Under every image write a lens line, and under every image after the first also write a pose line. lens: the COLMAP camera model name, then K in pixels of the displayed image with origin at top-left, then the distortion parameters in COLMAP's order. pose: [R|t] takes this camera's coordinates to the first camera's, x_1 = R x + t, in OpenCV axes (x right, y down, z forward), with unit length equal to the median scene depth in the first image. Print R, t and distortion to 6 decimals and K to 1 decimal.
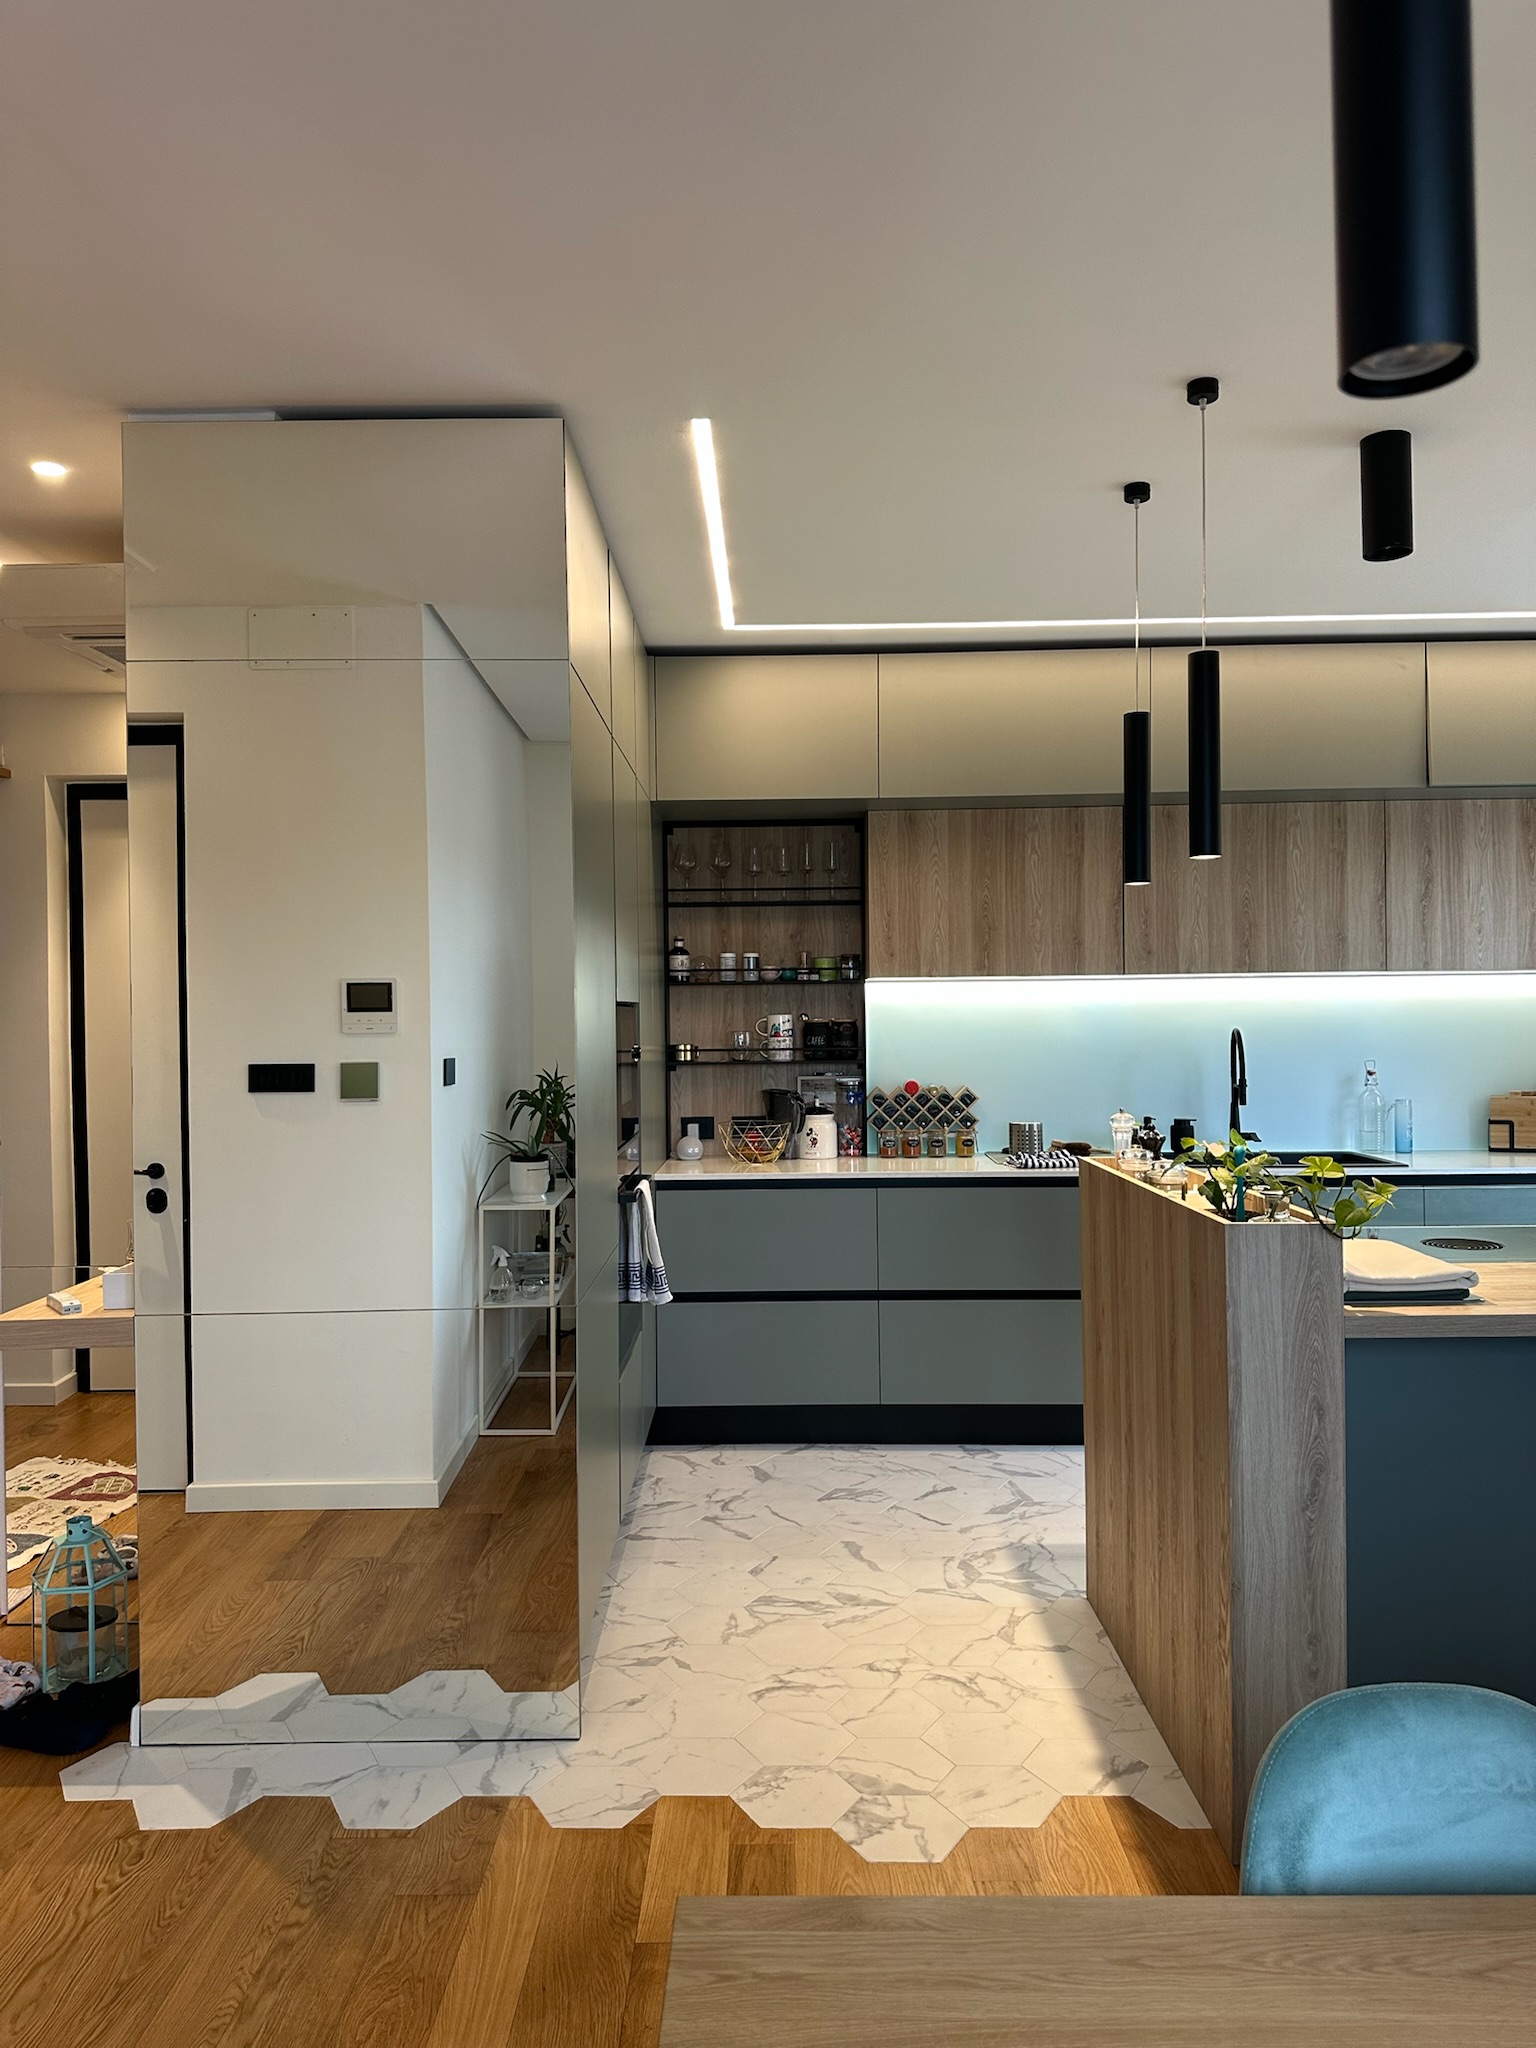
lens RADIAL K [[1434.4, 0, 766.6], [0, 1434.4, 1011.0], [0, 0, 1]] dist [0.064254, -0.061765]
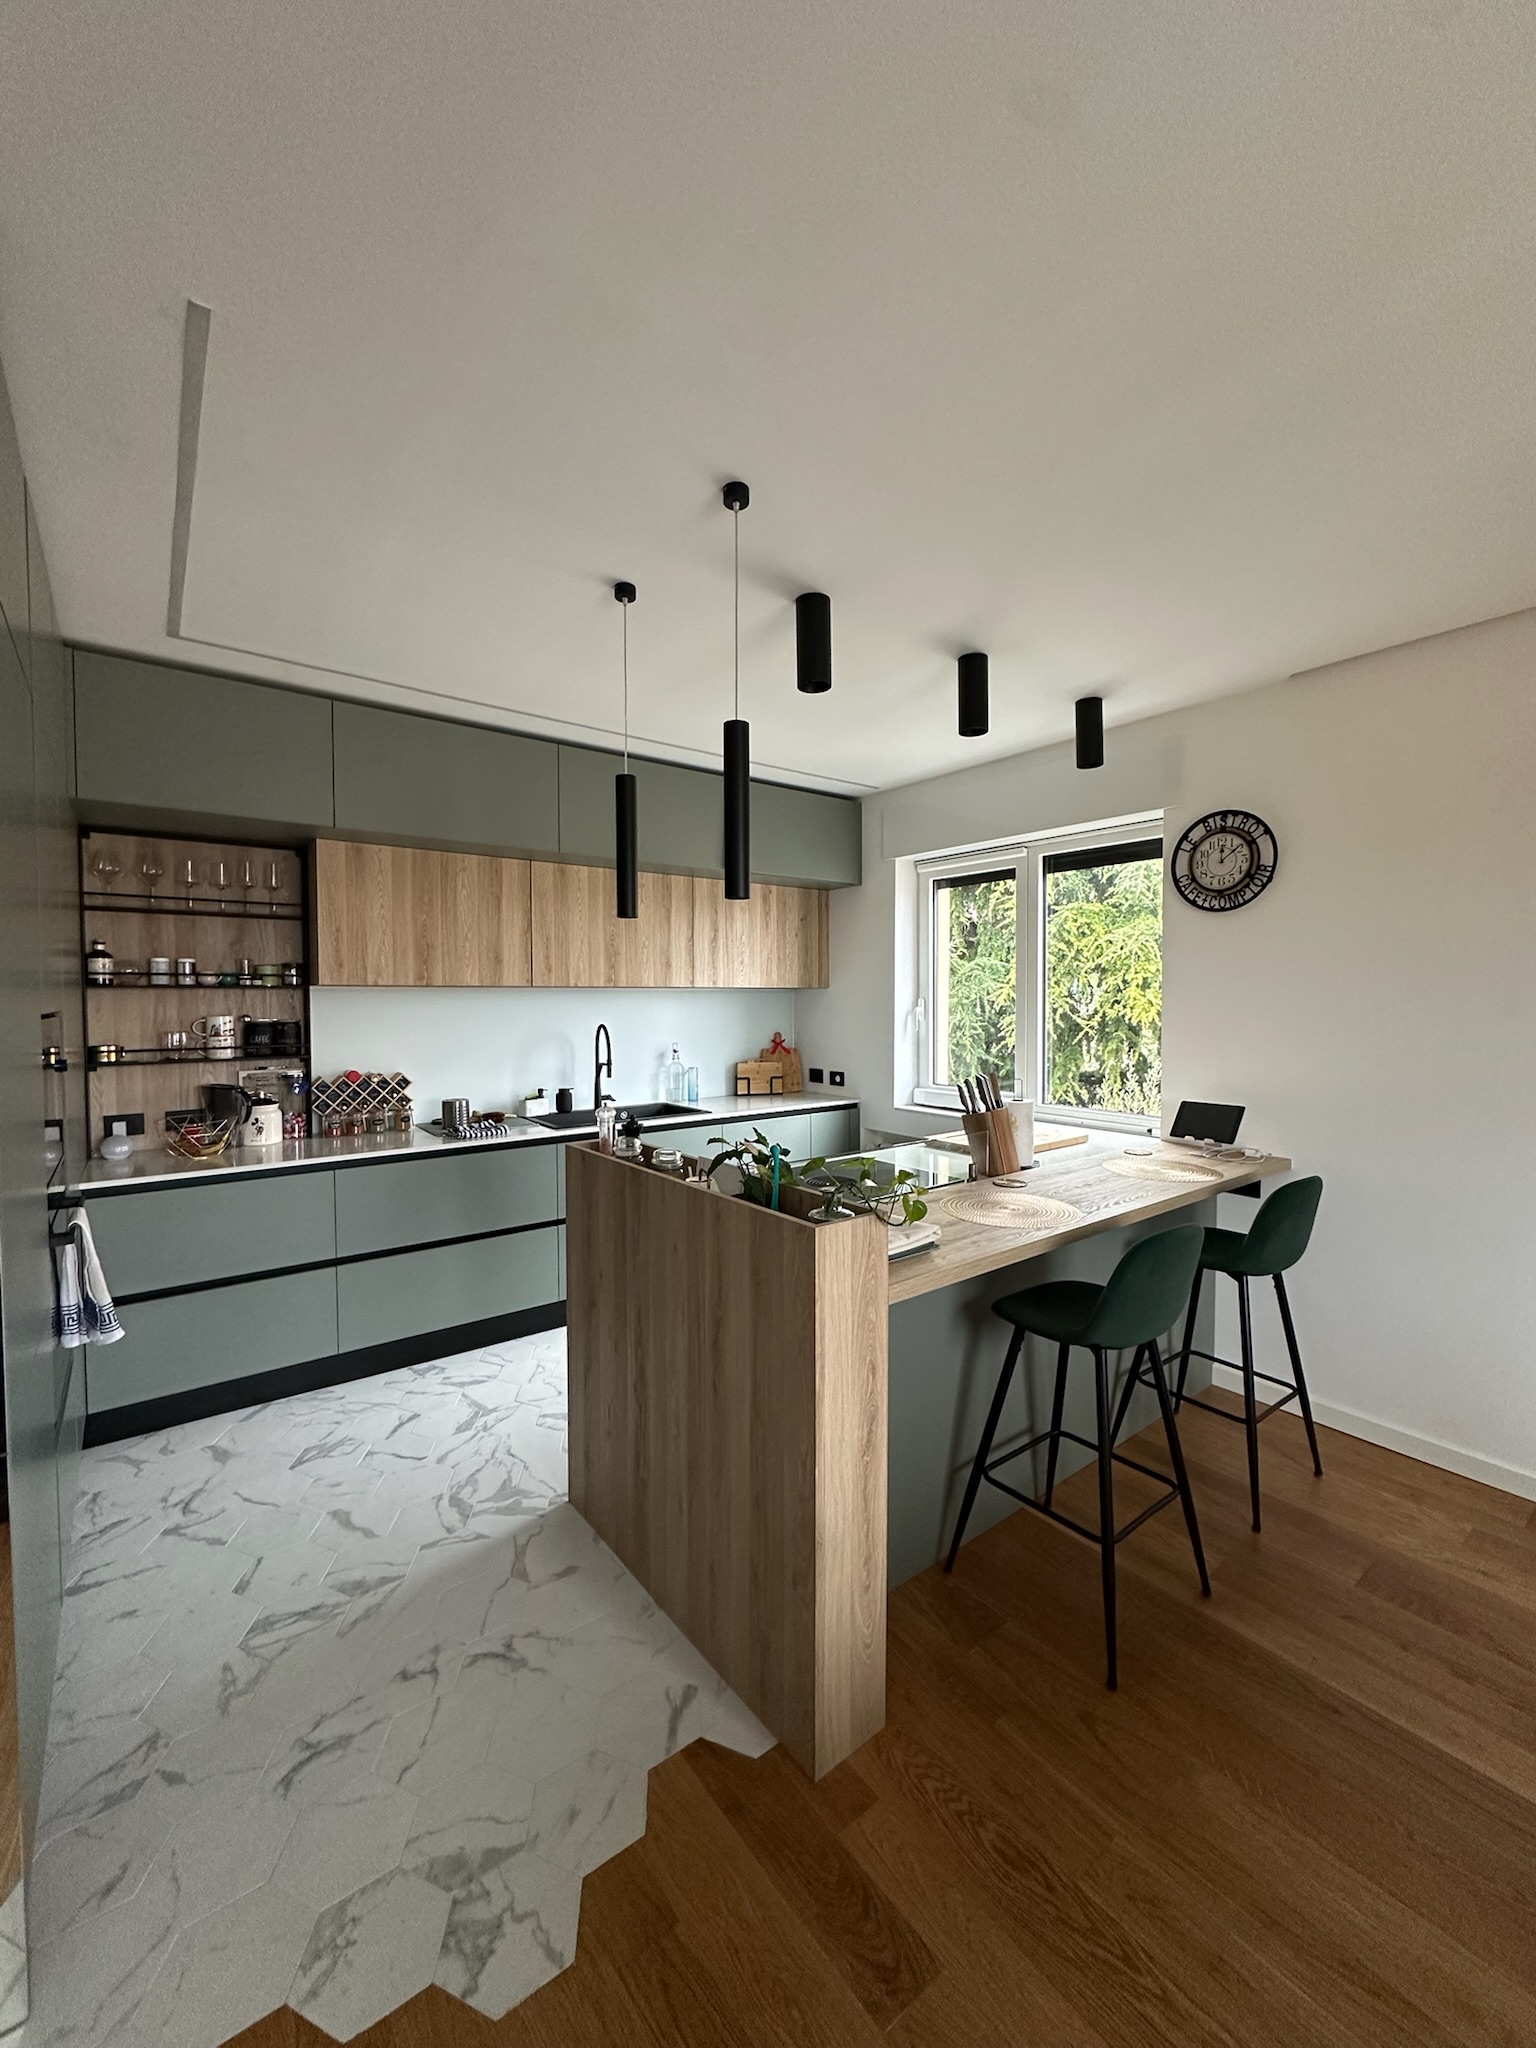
lens RADIAL K [[814.9, 0, 770.0], [0, 814.9, 1022.6], [0, 0, 1]] dist [0.002965, -0.000457]
pose [[0.786158, -0.010224, 0.617940, -0.053657], [-0.009257, 0.999556, 0.028315, -0.016309], [-0.617956, -0.027981, 0.785715, 0.288840]]
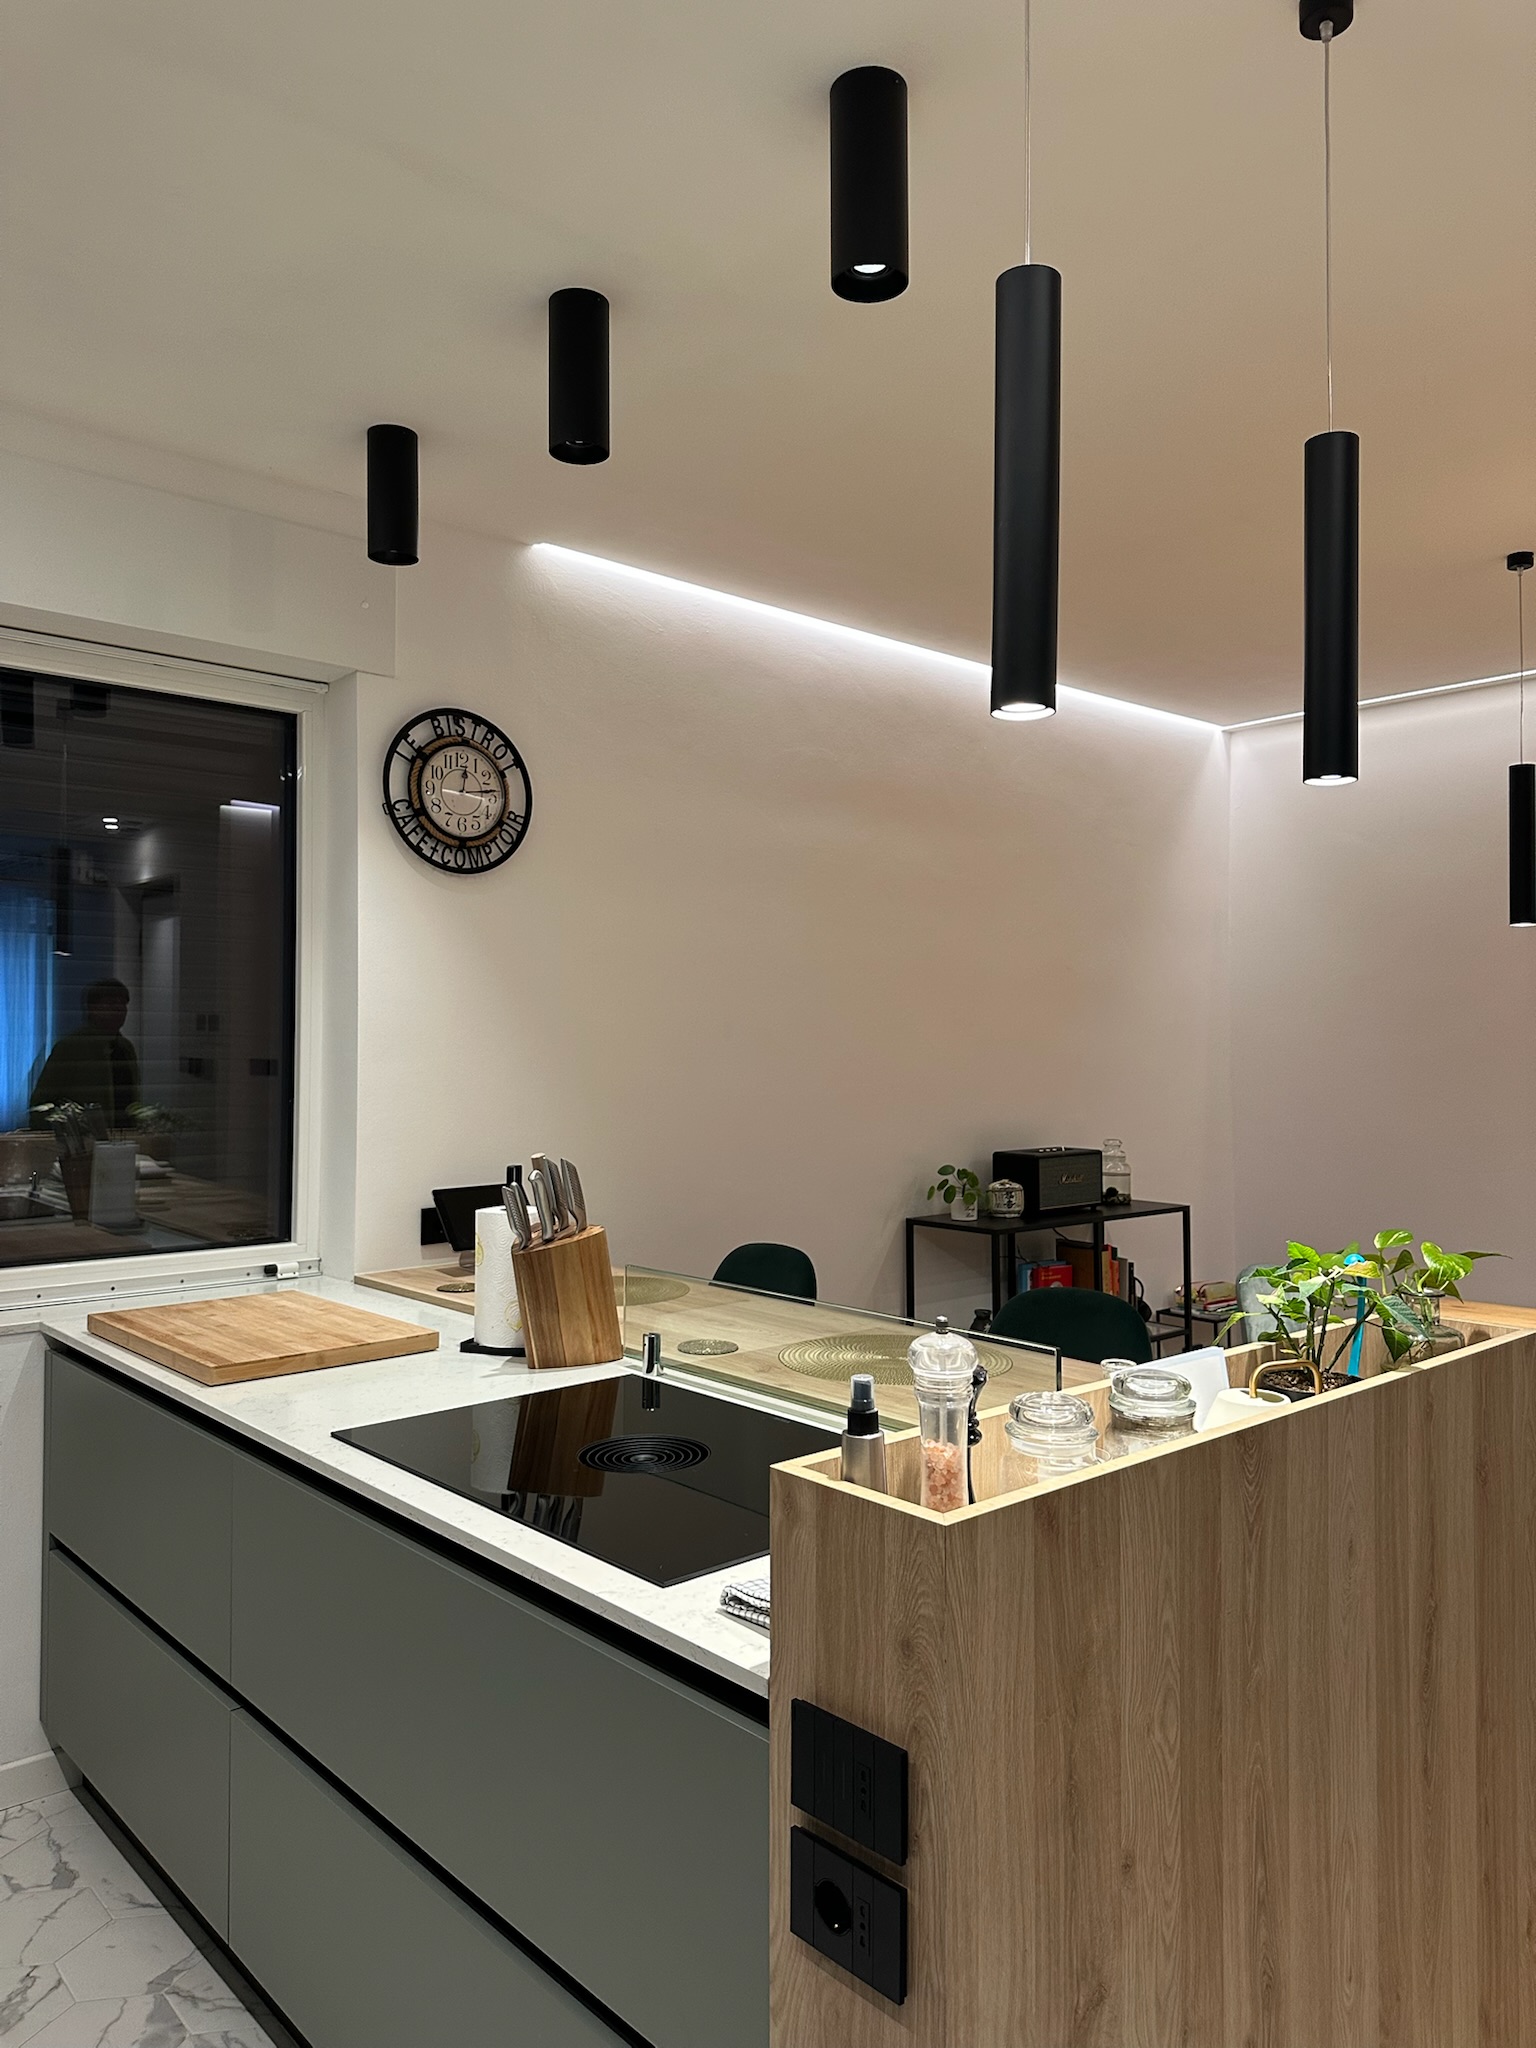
lens RADIAL K [[1434.4, 0, 777.8], [0, 1434.4, 1022.9], [0, 0, 1]] dist [0.064254, -0.061765]
pose [[-0.670457, 0.018563, 0.741716, 0.011156], [0.000854, 0.999706, -0.024248, 0.001839], [-0.741948, -0.015624, -0.670276, 0.979199]]
